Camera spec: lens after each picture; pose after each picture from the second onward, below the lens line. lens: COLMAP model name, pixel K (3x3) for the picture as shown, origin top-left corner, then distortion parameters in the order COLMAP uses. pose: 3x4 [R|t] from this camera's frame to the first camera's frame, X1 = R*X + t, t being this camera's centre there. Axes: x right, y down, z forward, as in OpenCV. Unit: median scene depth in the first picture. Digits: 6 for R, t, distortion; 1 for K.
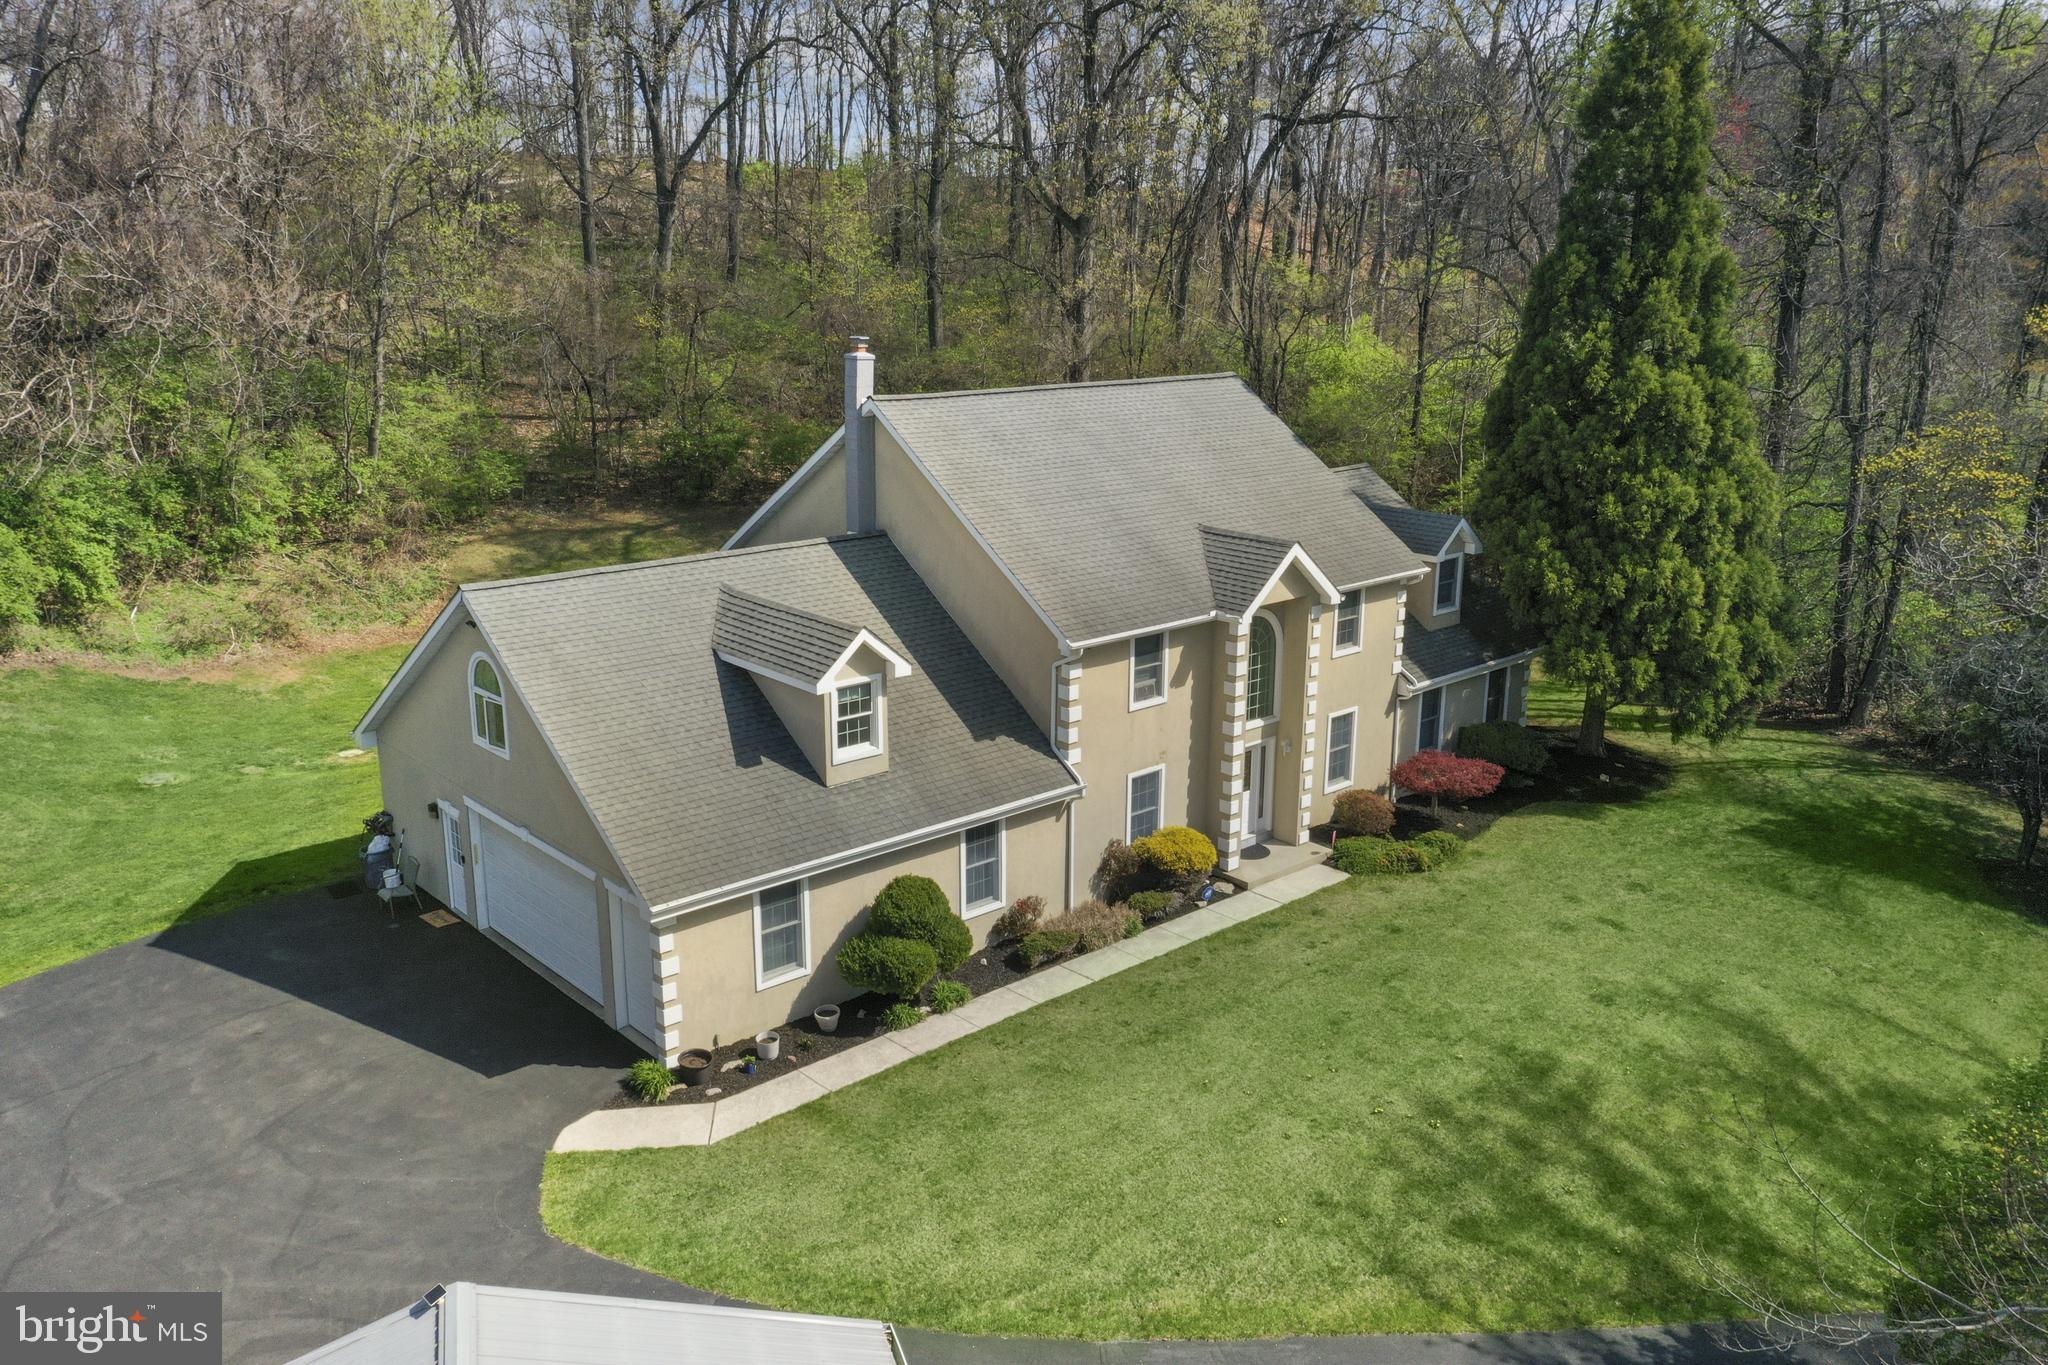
lens RADIAL K [[1654.7, 0, 1024.0], [0, 1654.7, 682.5], [0, 0, 1]] dist [0.015239, 0.001684]
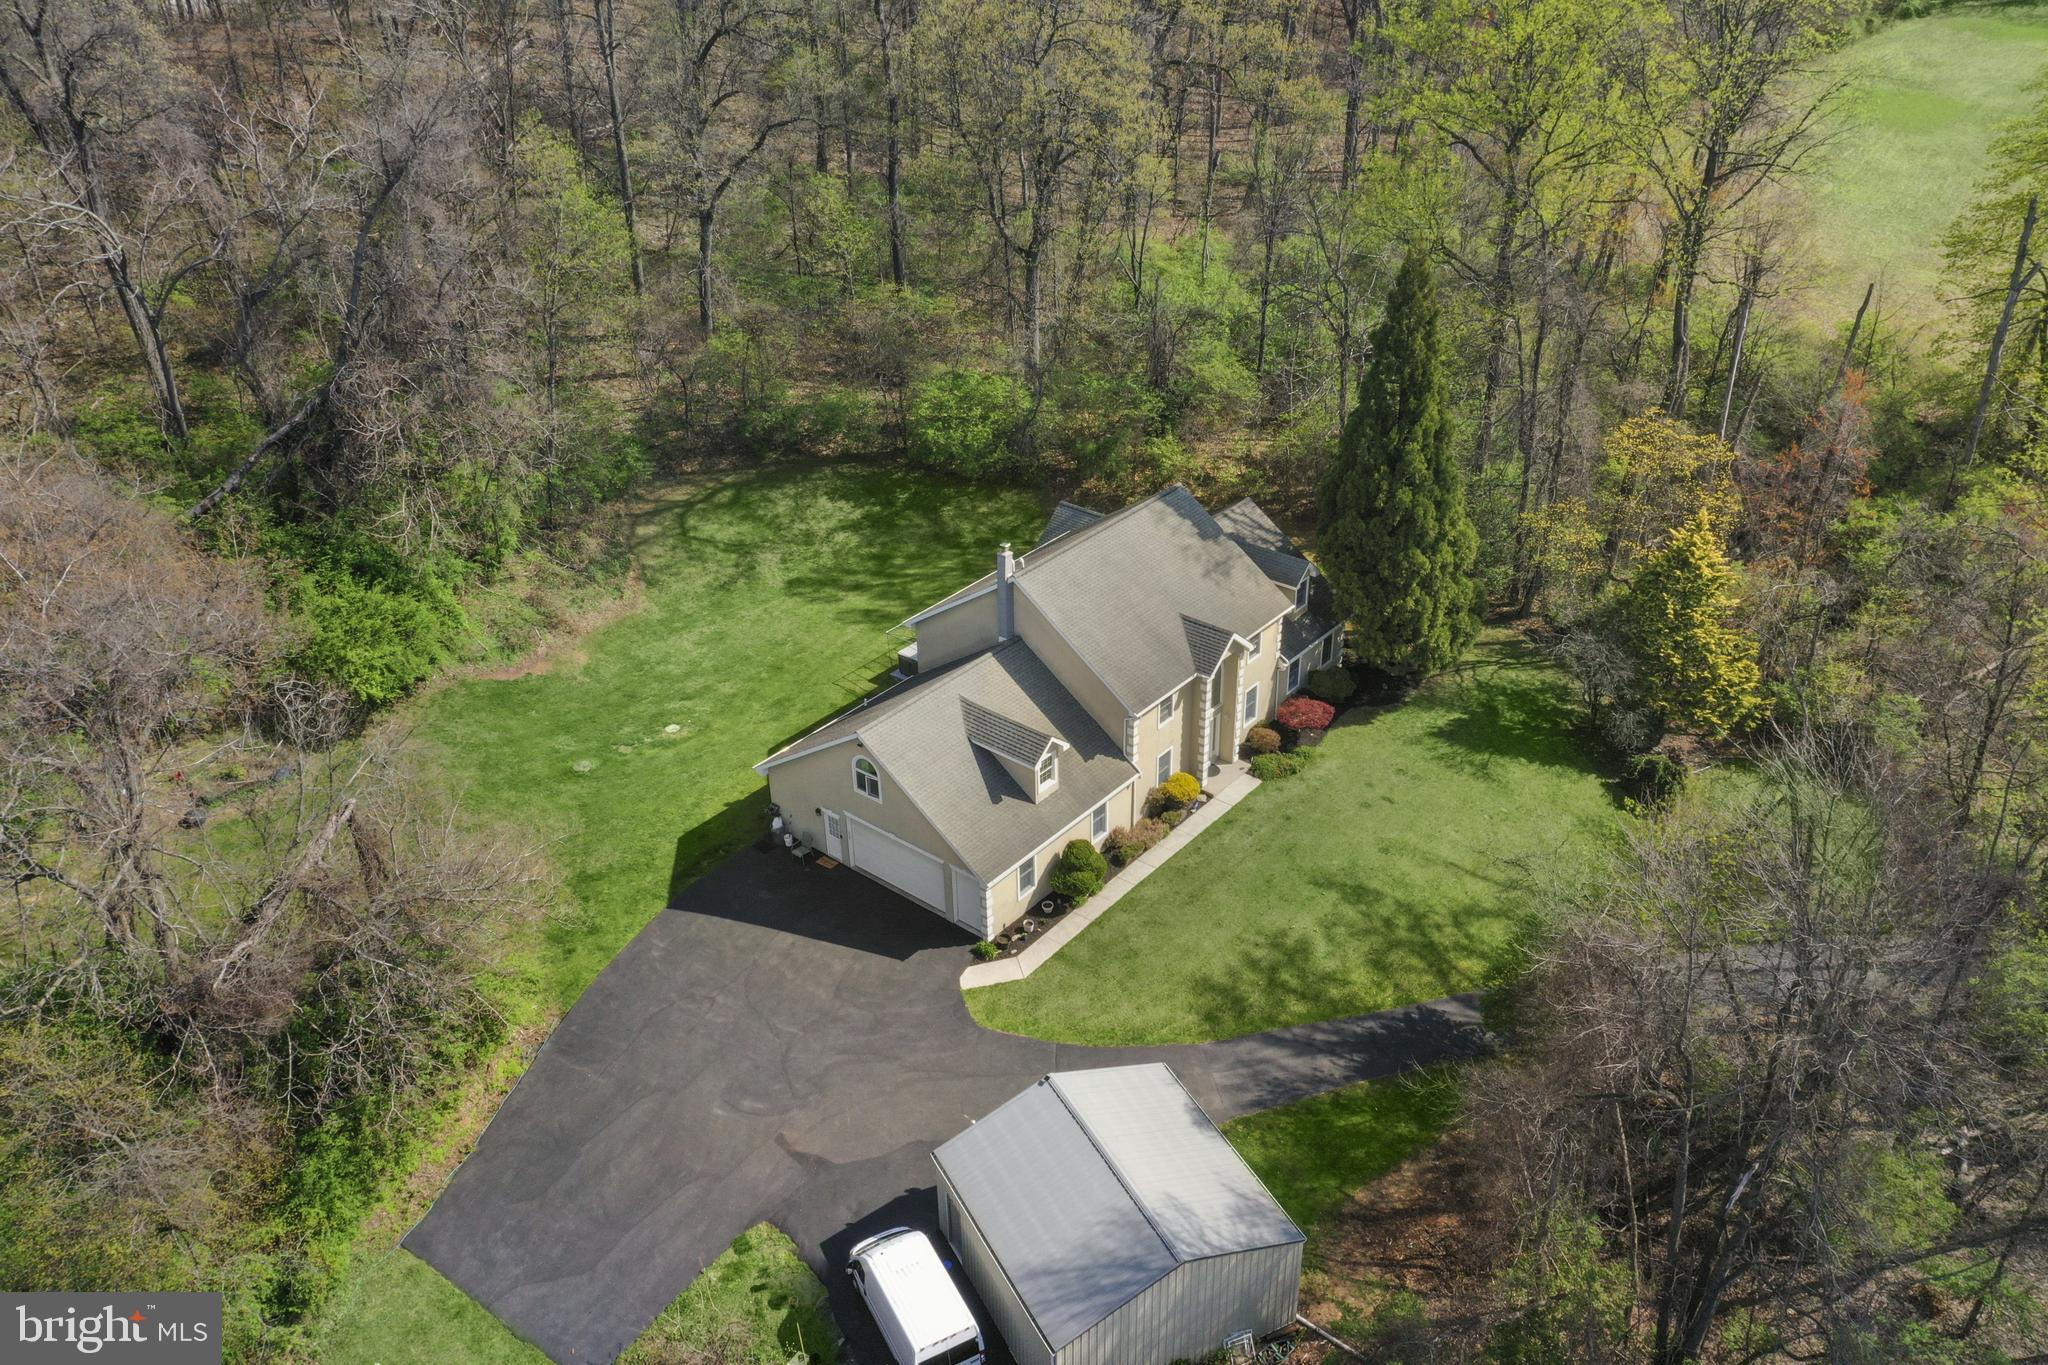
lens RADIAL K [[1693.7, 0, 1024.0], [0, 1693.7, 682.5], [0, 0, 1]] dist [-0.052184, 0.000077]
pose [[0.988898, -0.095039, 0.114228, -0.324317], [0.061201, 0.960989, 0.269729, -0.596786], [-0.135406, -0.259744, 0.956137, -0.923668]]
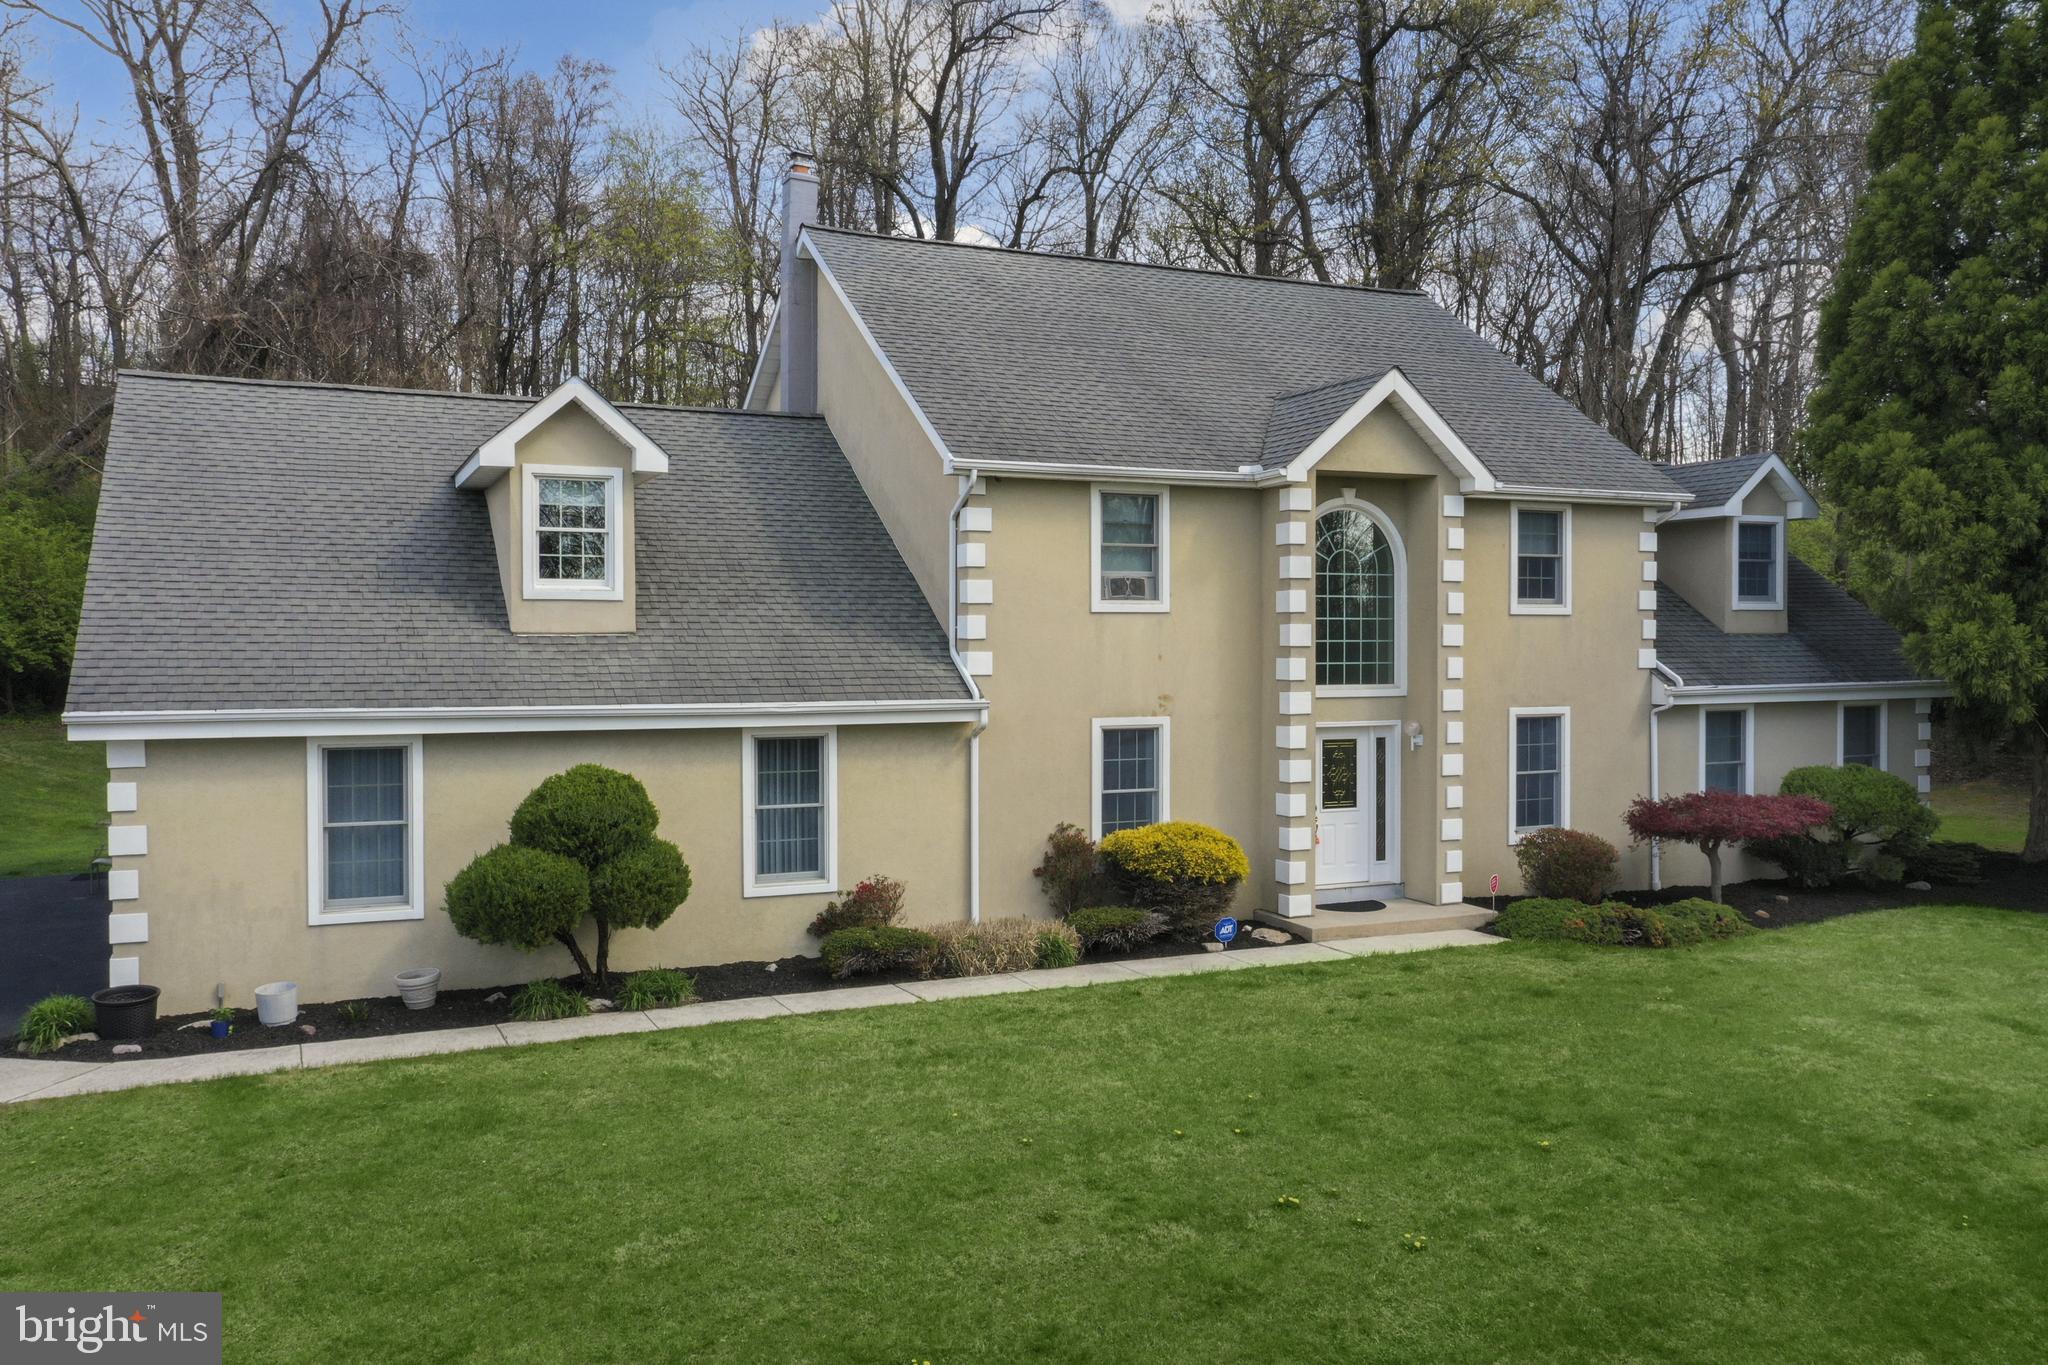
lens RADIAL K [[1625.8, 0, 1024.0], [0, 1625.8, 682.5], [0, 0, 1]] dist [0.016615, 0.000392]
pose [[0.947816, -0.004840, -0.318782, 0.232387], [-0.074024, 0.969220, -0.234806, 0.186819], [0.310106, 0.246150, 0.918283, 0.432556]]
